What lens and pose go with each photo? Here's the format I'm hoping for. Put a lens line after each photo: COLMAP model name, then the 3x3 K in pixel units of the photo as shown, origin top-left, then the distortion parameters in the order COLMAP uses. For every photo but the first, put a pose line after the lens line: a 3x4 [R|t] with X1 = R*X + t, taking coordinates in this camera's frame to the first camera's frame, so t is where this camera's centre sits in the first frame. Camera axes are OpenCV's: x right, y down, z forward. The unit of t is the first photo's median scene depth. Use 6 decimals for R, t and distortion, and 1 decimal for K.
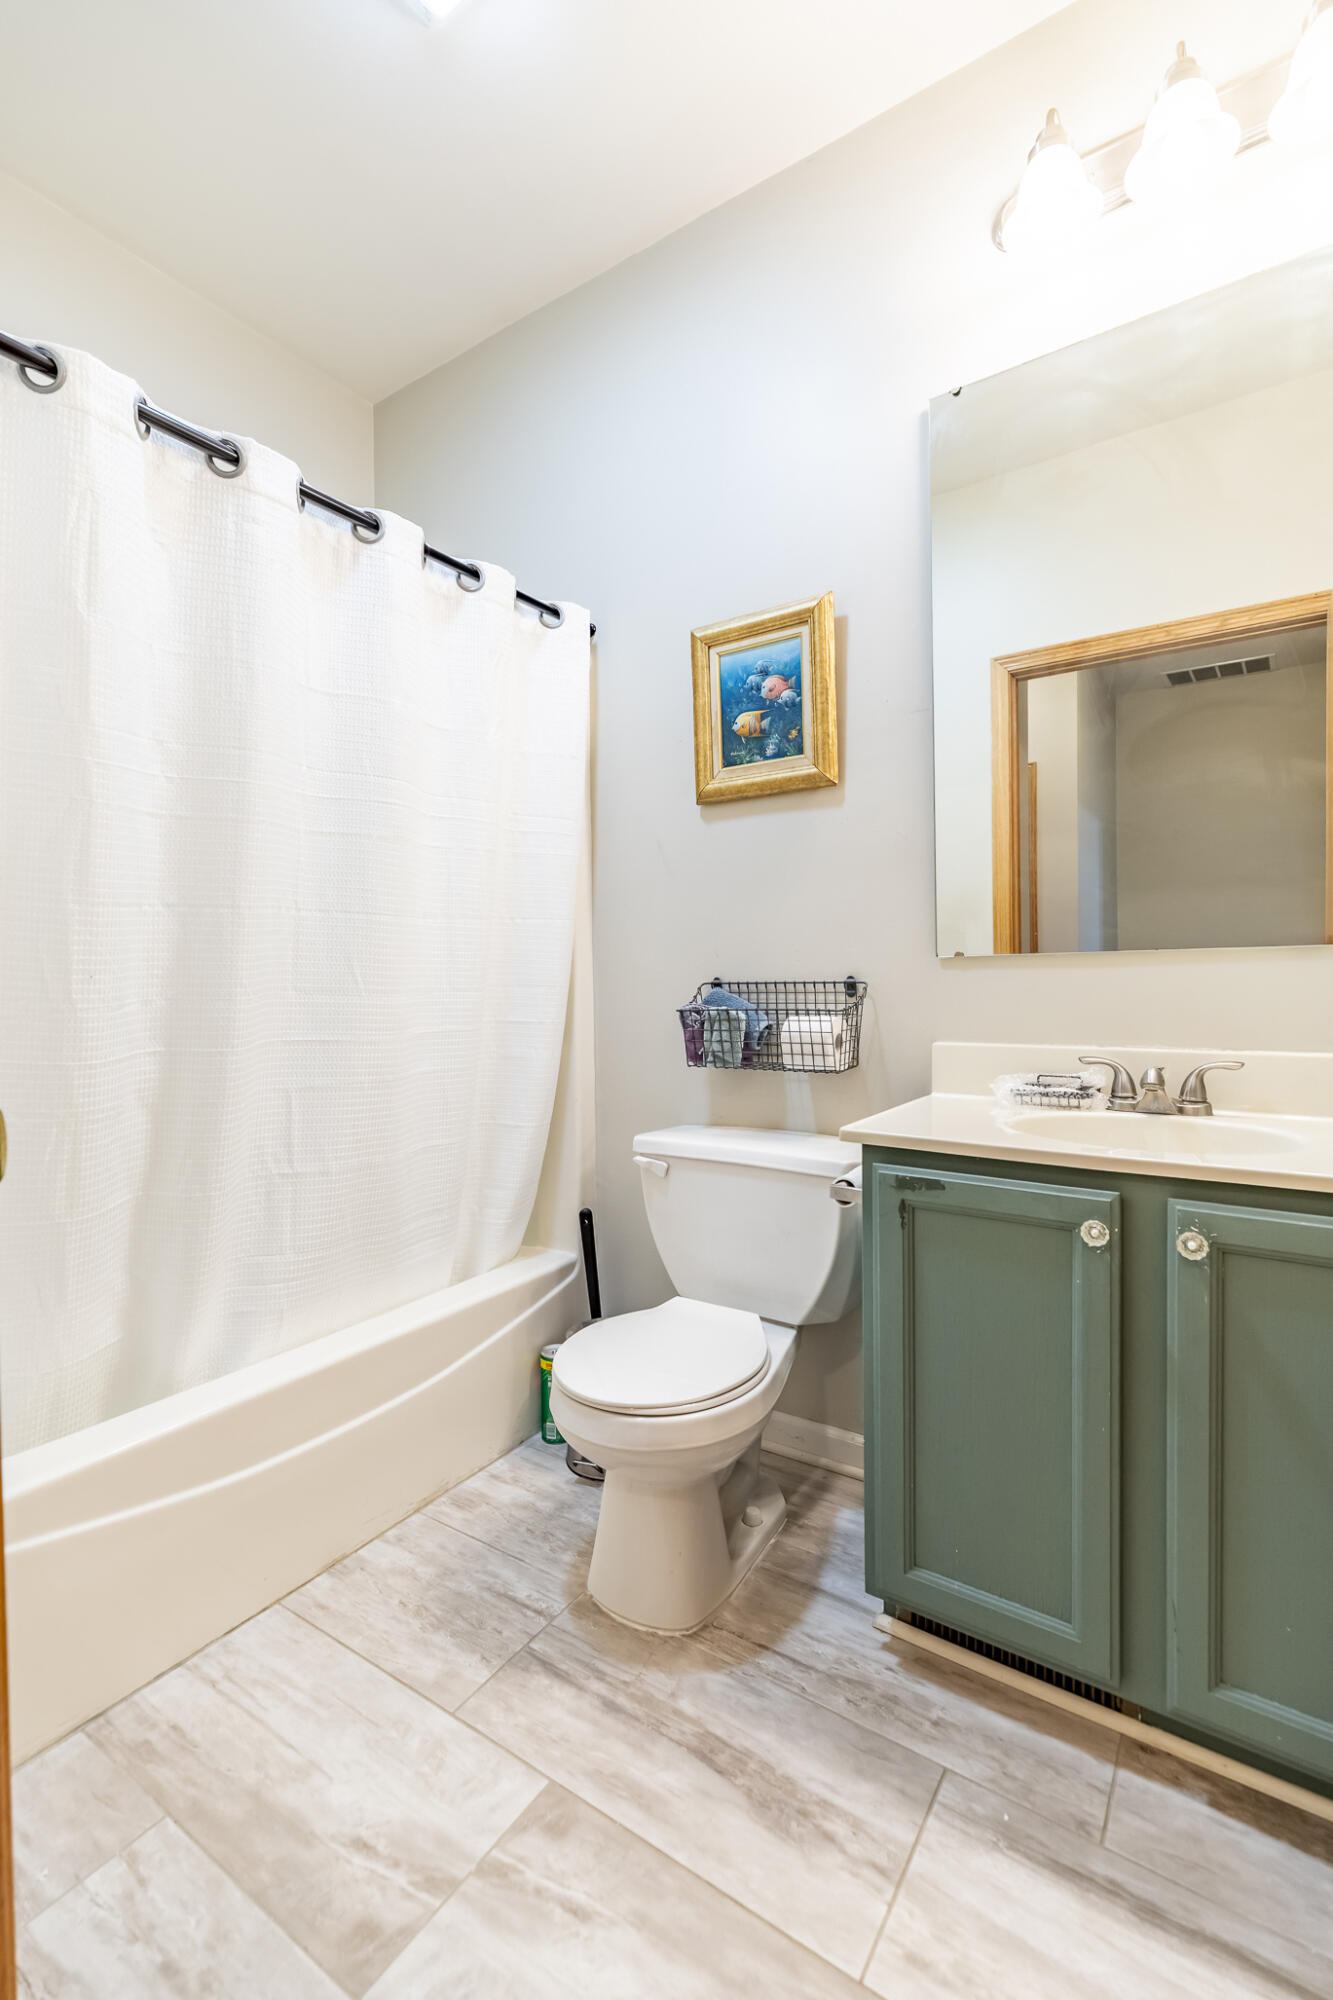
lens RADIAL K [[893.5, 0, 655.1], [0, 893.5, 999.5], [0, 0, 1]] dist [0.010437, -0.003769]
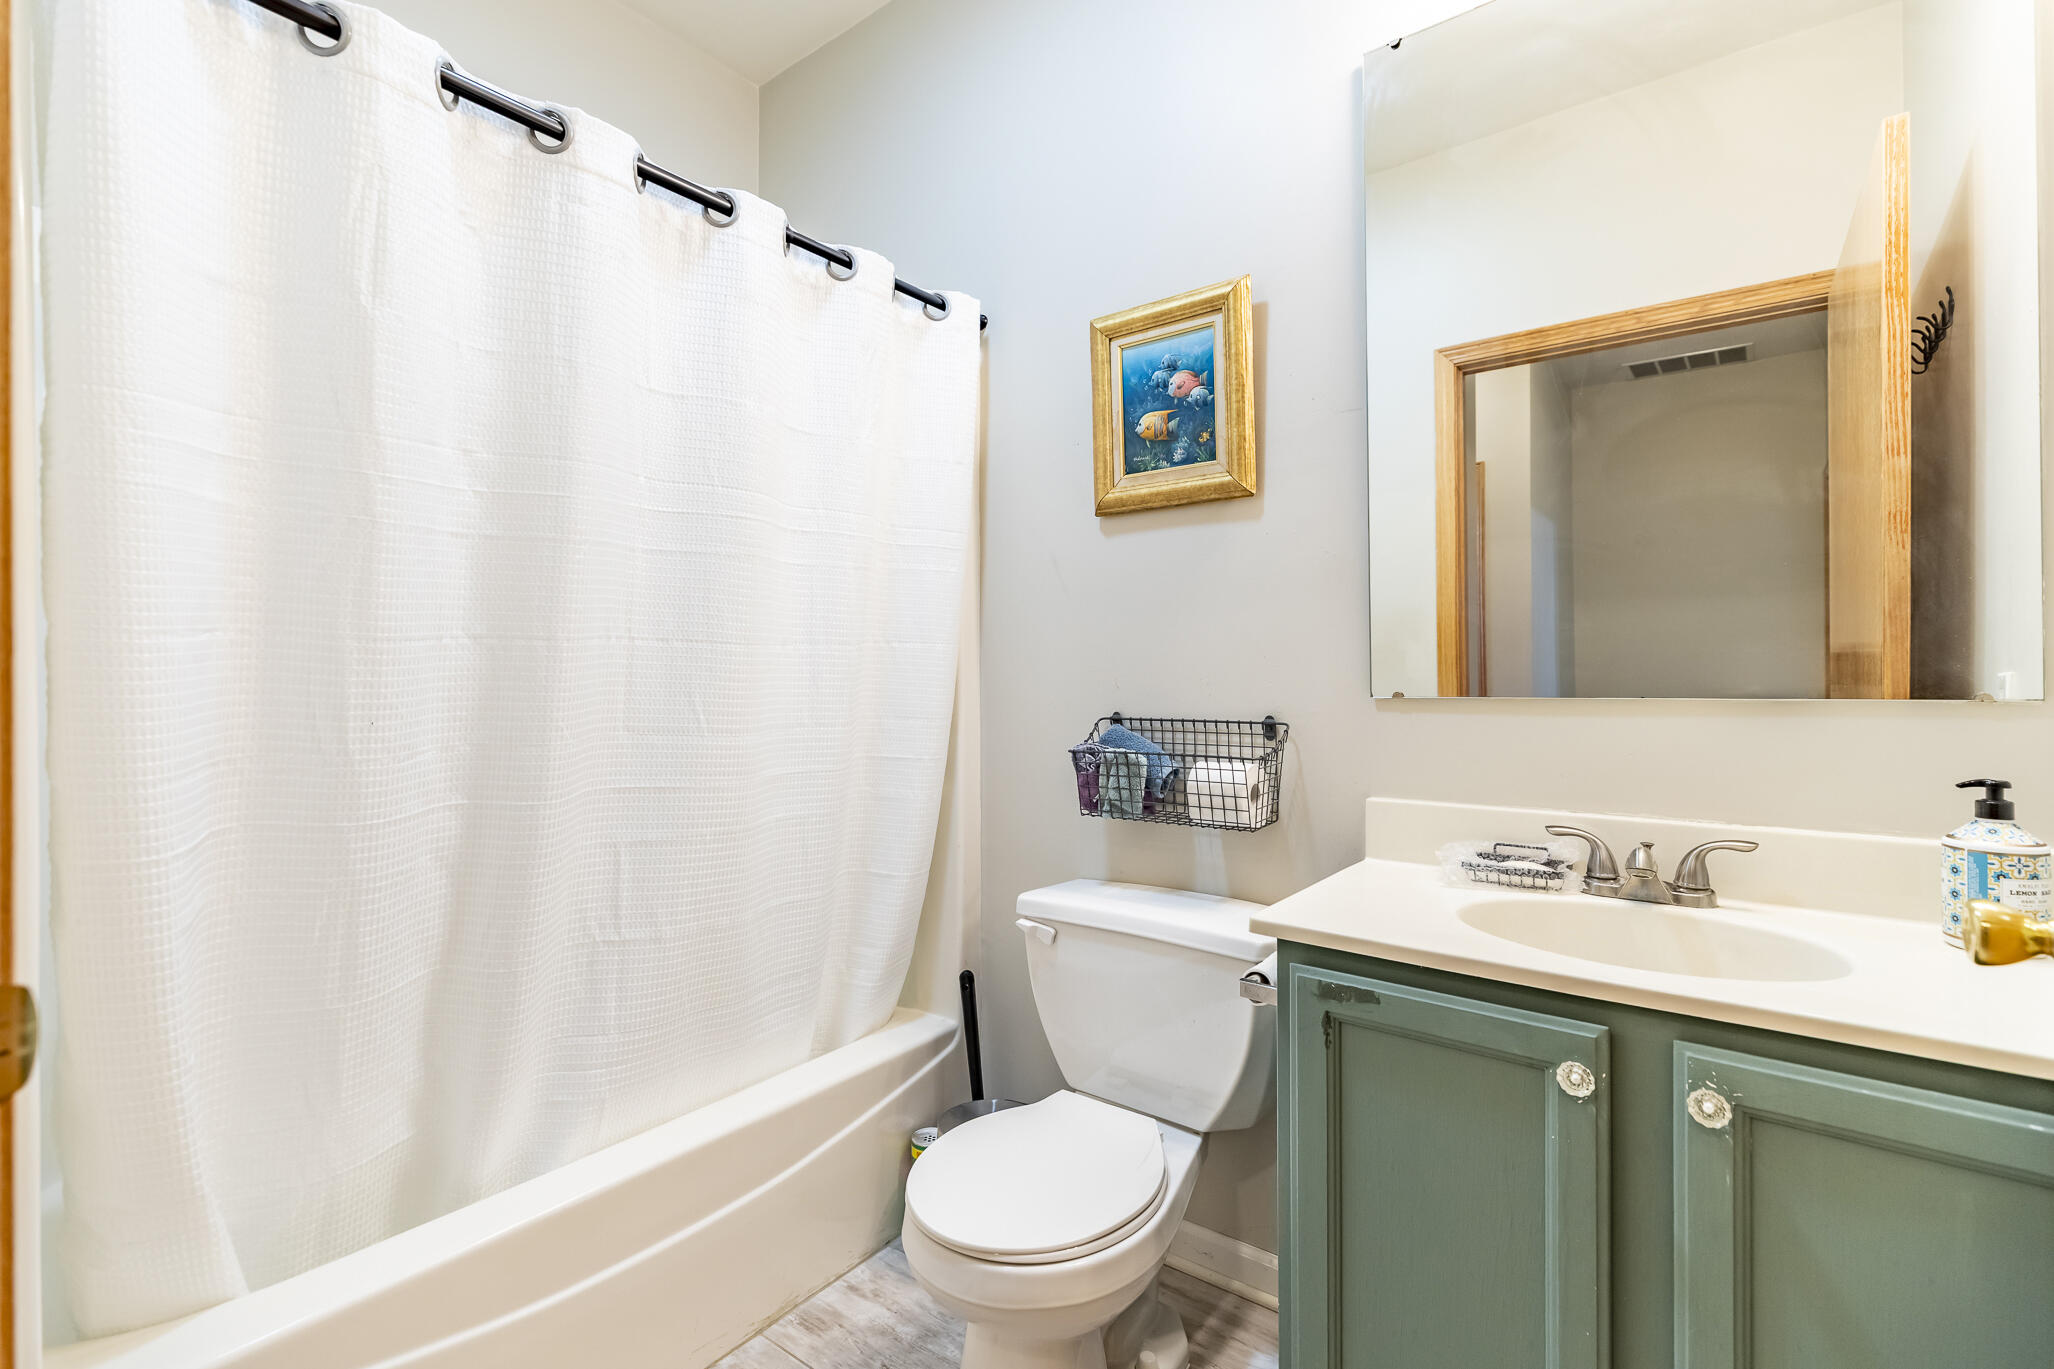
lens RADIAL K [[917.6, 0, 1034.9], [0, 917.6, 674.9], [0, 0, 1]] dist [0.010437, -0.003769]
pose [[0.998725, 0.009326, -0.049611, 0.037440], [-0.010696, 0.999567, -0.027422, -0.040111], [0.049334, 0.027917, 0.998392, 0.107577]]
